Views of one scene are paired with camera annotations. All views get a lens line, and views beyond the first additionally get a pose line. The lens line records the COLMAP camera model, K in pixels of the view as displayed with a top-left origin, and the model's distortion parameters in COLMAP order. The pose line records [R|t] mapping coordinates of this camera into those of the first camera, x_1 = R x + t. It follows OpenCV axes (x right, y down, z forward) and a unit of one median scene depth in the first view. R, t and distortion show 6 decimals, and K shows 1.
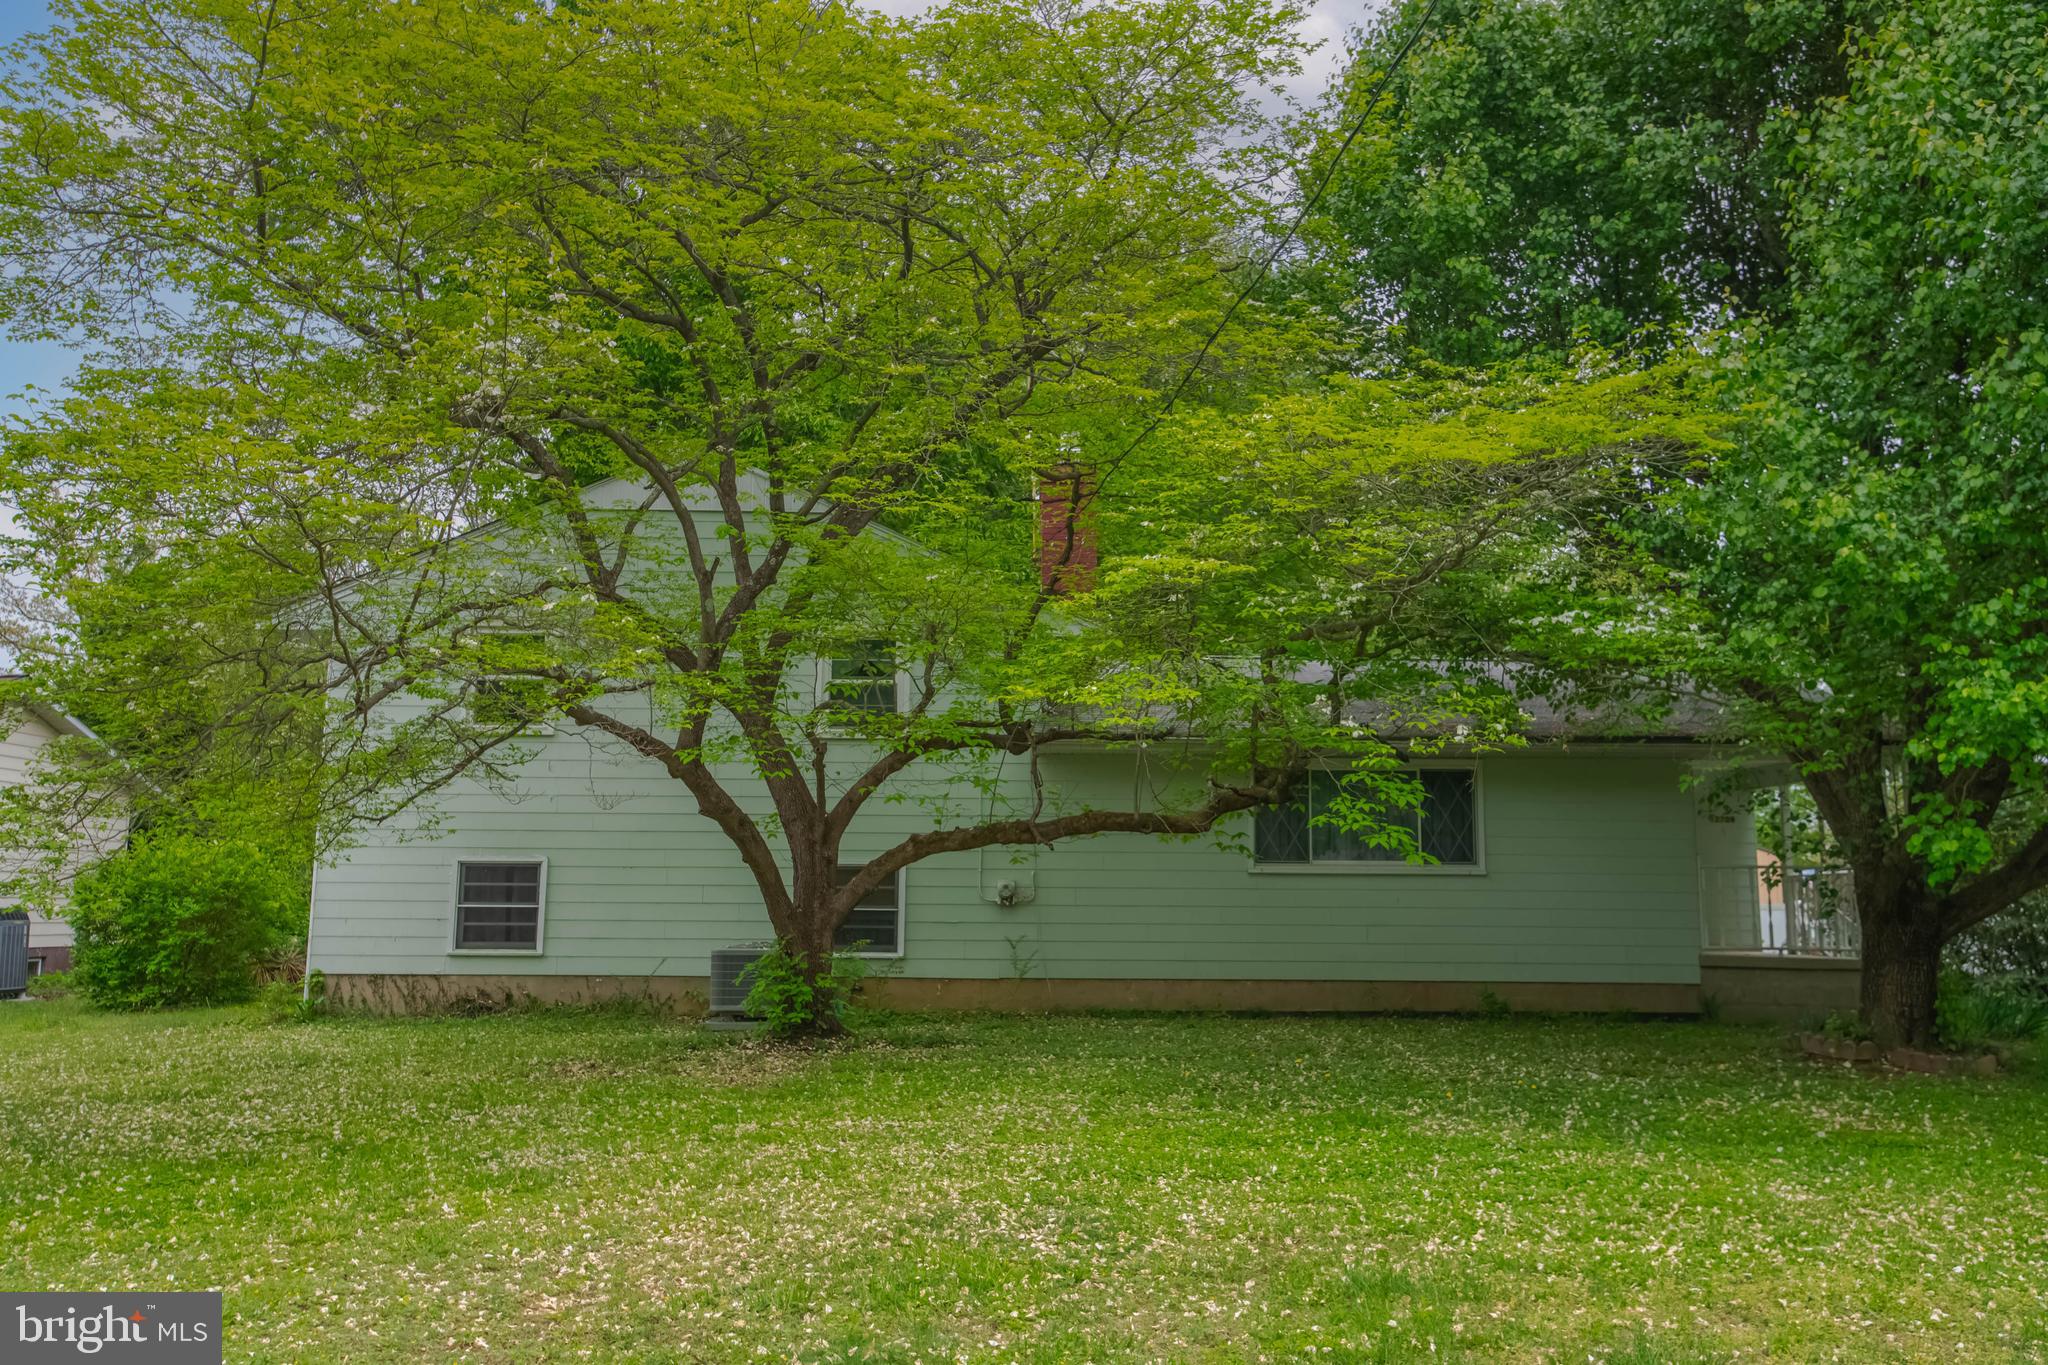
lens RADIAL K [[1744.7, 0, 1021.1], [0, 1744.7, 687.4], [0, 0, 1]] dist [0.041456, 0.007956]
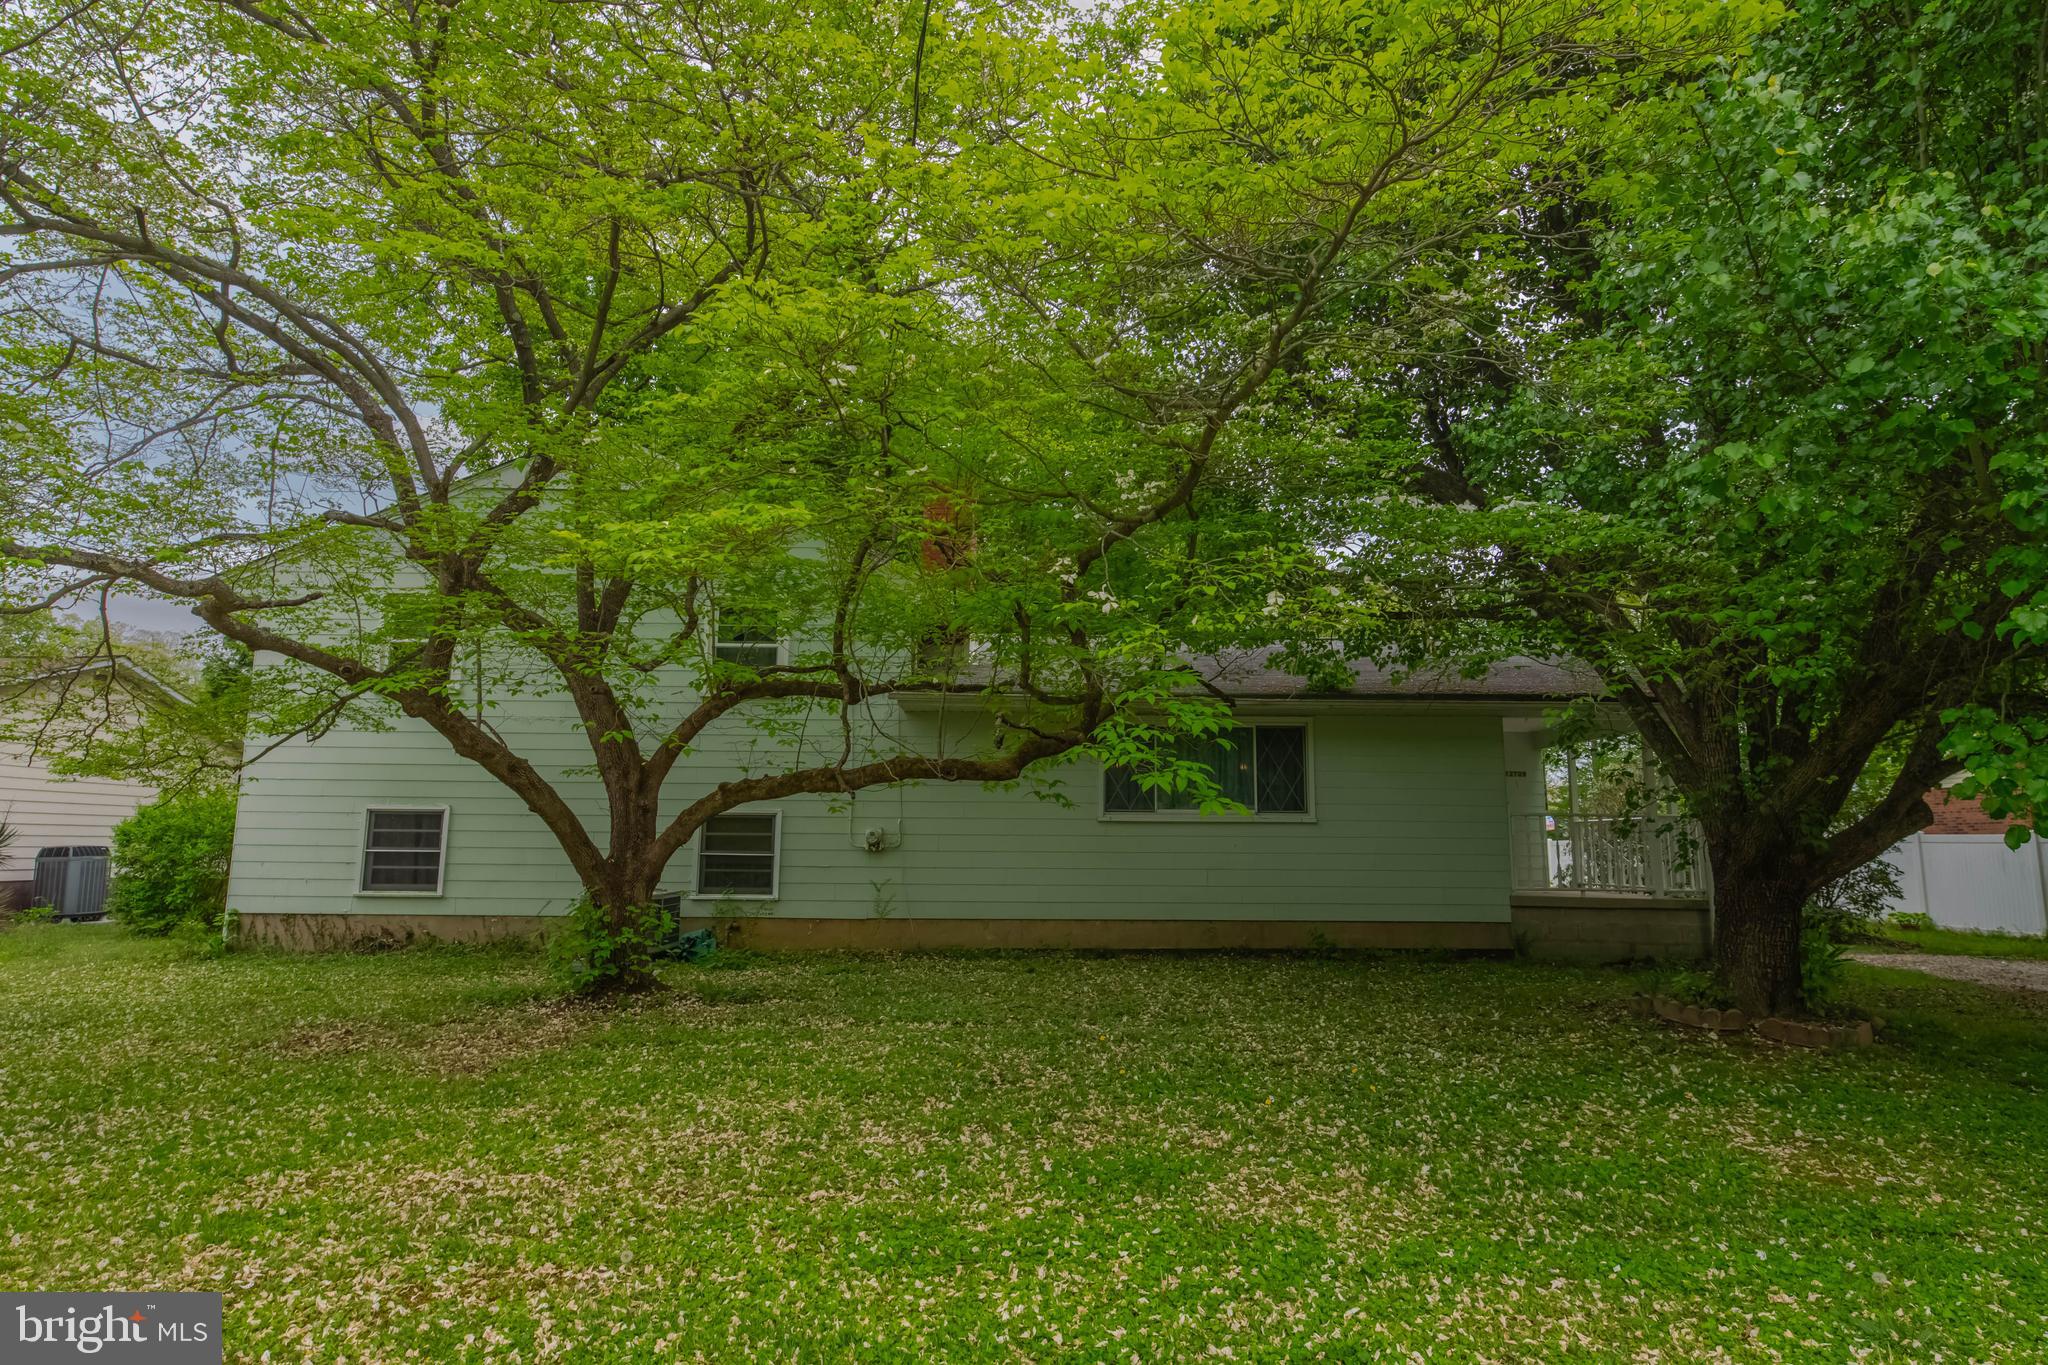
lens RADIAL K [[1126.0, 0, 1029.2], [0, 1126.0, 692.7], [0, 0, 1]] dist [0.004100, -0.005167]
pose [[0.999955, 0.001545, 0.009315, 0.081736], [-0.001507, 0.999990, -0.004094, 0.029950], [-0.009321, 0.004080, 0.999948, 0.305536]]
